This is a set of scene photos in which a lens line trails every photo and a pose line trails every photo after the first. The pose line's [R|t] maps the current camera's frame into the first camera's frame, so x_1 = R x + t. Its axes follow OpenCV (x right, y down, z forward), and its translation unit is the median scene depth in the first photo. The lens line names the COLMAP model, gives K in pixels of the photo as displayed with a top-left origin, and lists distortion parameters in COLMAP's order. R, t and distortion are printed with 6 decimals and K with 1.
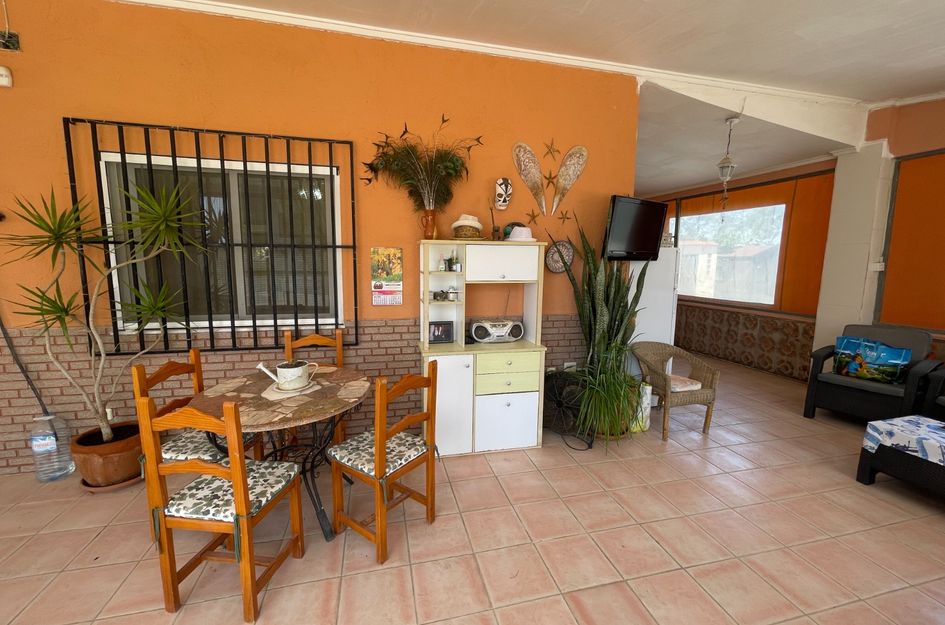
lens RADIAL K [[381.5, 0, 471.5], [0, 381.5, 308.8], [0, 0, 1]] dist [-0.002953, 0.001349]
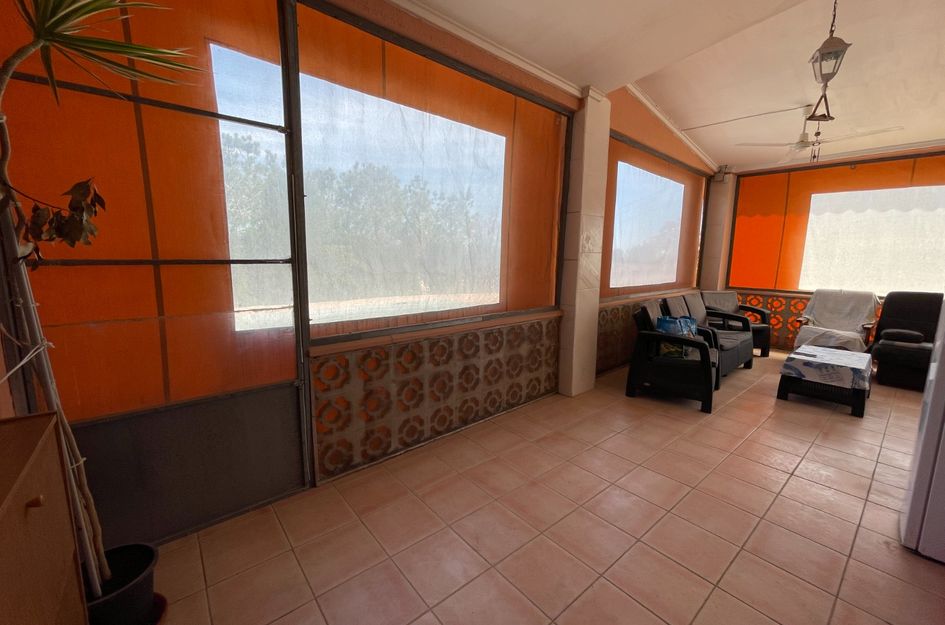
lens RADIAL K [[381.5, 0, 467.9], [0, 381.5, 310.7], [0, 0, 1]] dist [-0.002953, 0.001349]
pose [[-0.435293, -0.155958, 0.886678, 0.258216], [0.094283, 0.971569, 0.217176, -0.135958], [-0.895338, 0.178133, -0.408213, 1.275011]]
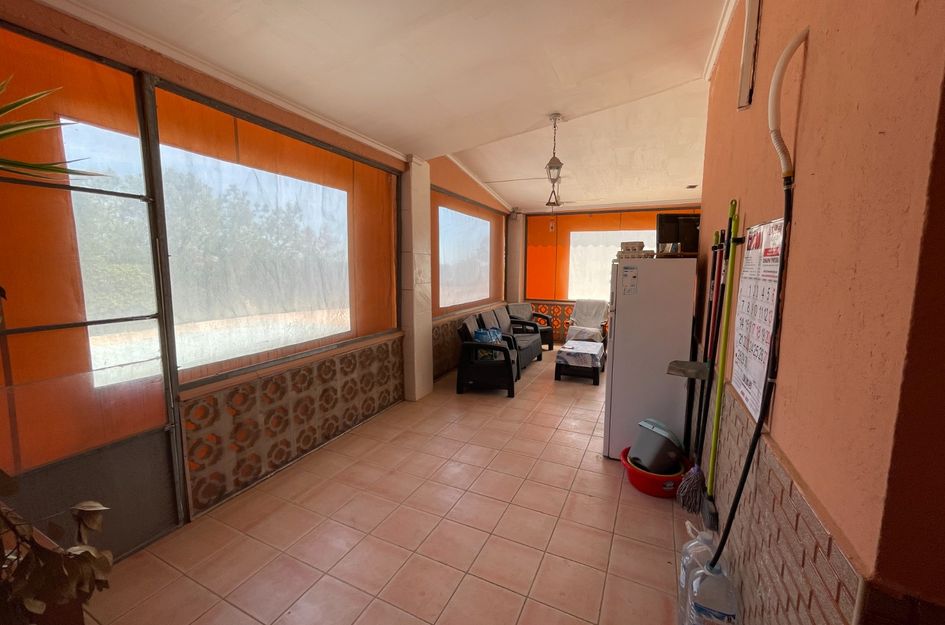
lens RADIAL K [[381.5, 0, 468.1], [0, 381.5, 310.1], [0, 0, 1]] dist [-0.002953, 0.001349]
pose [[-0.766505, -0.094993, 0.635174, 0.162699], [0.066431, 0.971969, 0.225529, -0.193226], [-0.638793, 0.215065, -0.738708, 1.355163]]
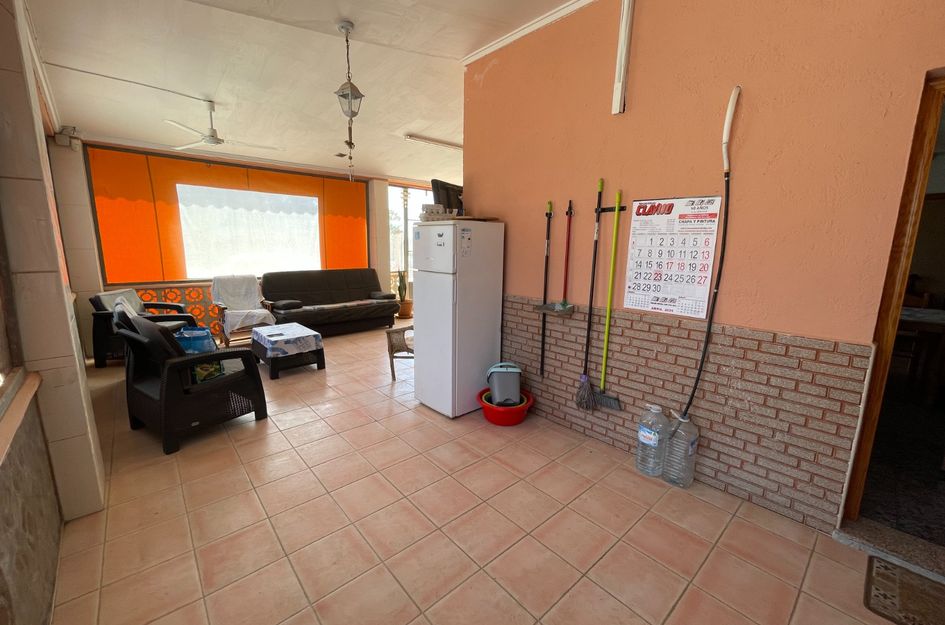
lens RADIAL K [[381.5, 0, 470.1], [0, 381.5, 310.4], [0, 0, 1]] dist [-0.002953, 0.001349]
pose [[-0.885468, 0.053460, -0.461615, 0.596255], [-0.086563, 0.956999, 0.276876, -0.156093], [0.456567, 0.285124, -0.842764, 1.300922]]
